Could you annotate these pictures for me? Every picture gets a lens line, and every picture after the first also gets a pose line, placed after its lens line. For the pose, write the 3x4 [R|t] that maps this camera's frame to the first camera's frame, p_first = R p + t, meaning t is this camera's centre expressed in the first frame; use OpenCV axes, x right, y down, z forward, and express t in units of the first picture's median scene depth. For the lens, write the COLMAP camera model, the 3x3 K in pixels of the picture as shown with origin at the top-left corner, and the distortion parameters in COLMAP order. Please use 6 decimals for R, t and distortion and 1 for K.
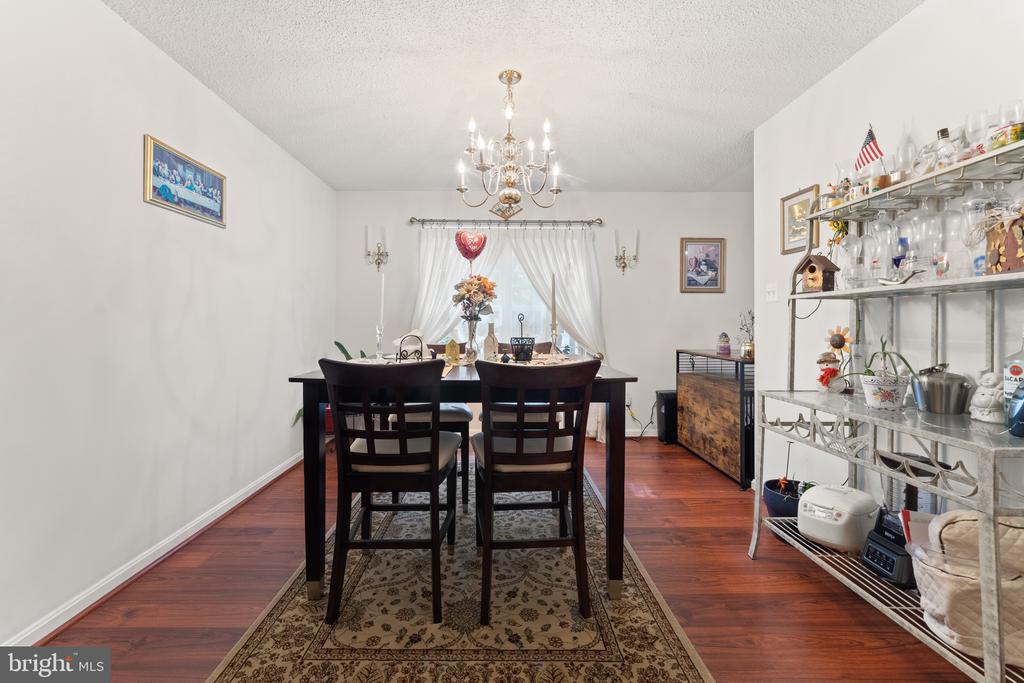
lens RADIAL K [[411.8, 0, 506.7], [0, 411.8, 328.9], [0, 0, 1]] dist [0.000294, -0.000046]
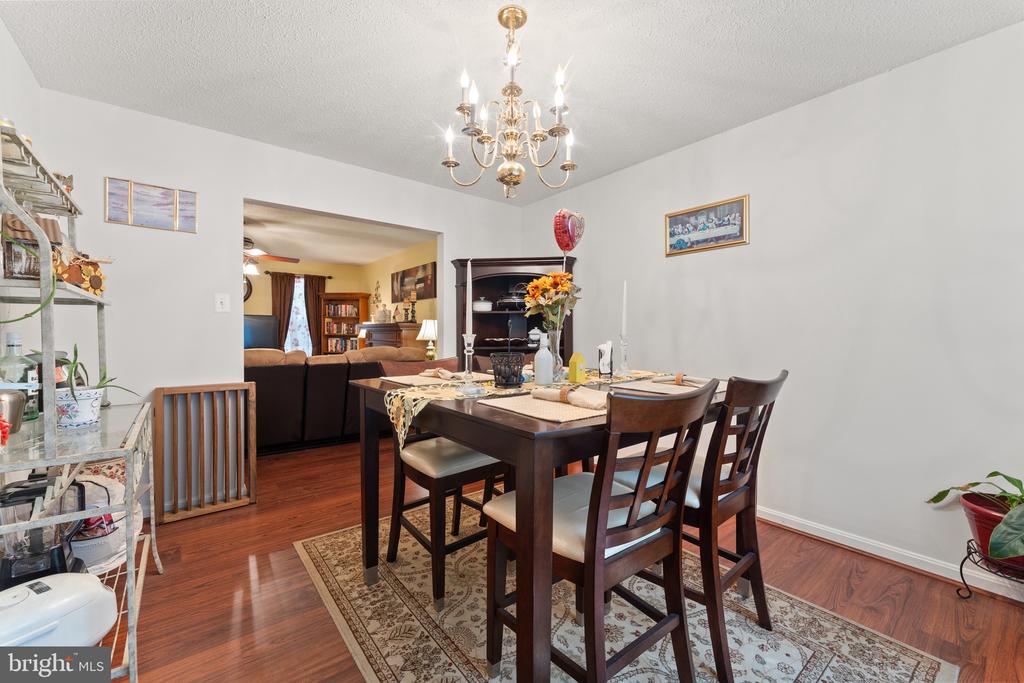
lens RADIAL K [[405.6, 0, 498.6], [0, 405.6, 342.5], [0, 0, 1]] dist [-0.000812, -0.000035]
pose [[-0.801436, 0.010930, -0.597980, 0.468438], [-0.011545, 0.999364, 0.033739, -0.021742], [0.597969, 0.033943, -0.800800, 1.530625]]
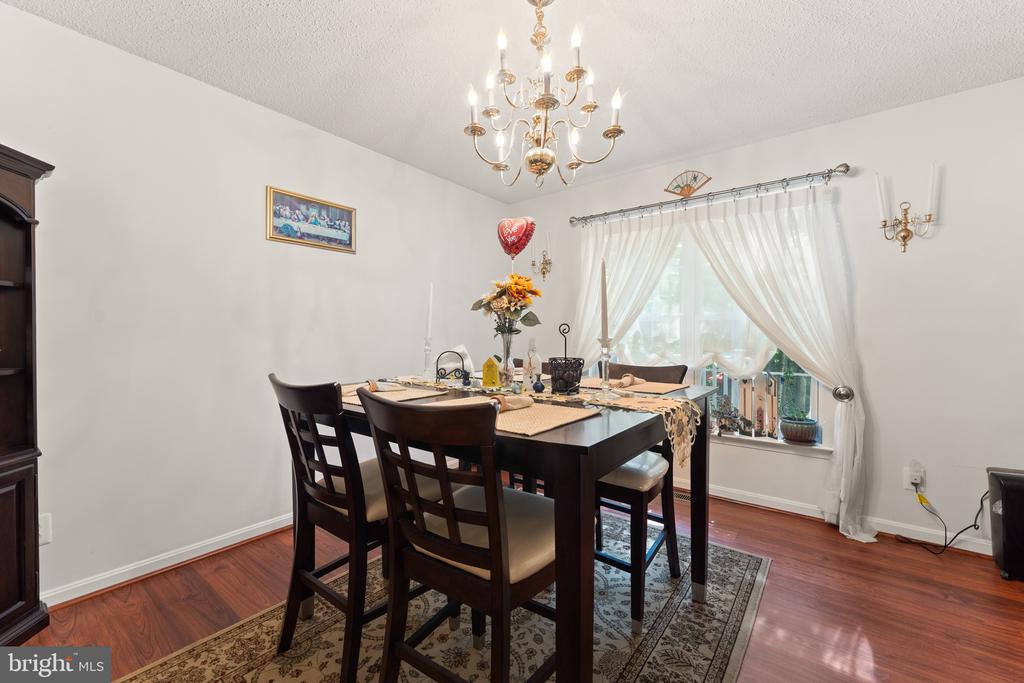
lens RADIAL K [[417.5, 0, 521.9], [0, 417.5, 340.1], [0, 0, 1]] dist [-0.000187, -0.000230]
pose [[0.782049, 0.004693, -0.623199, 0.419328], [-0.008336, 0.999961, -0.002930, -0.006258], [0.623161, 0.007486, 0.782058, 0.404451]]
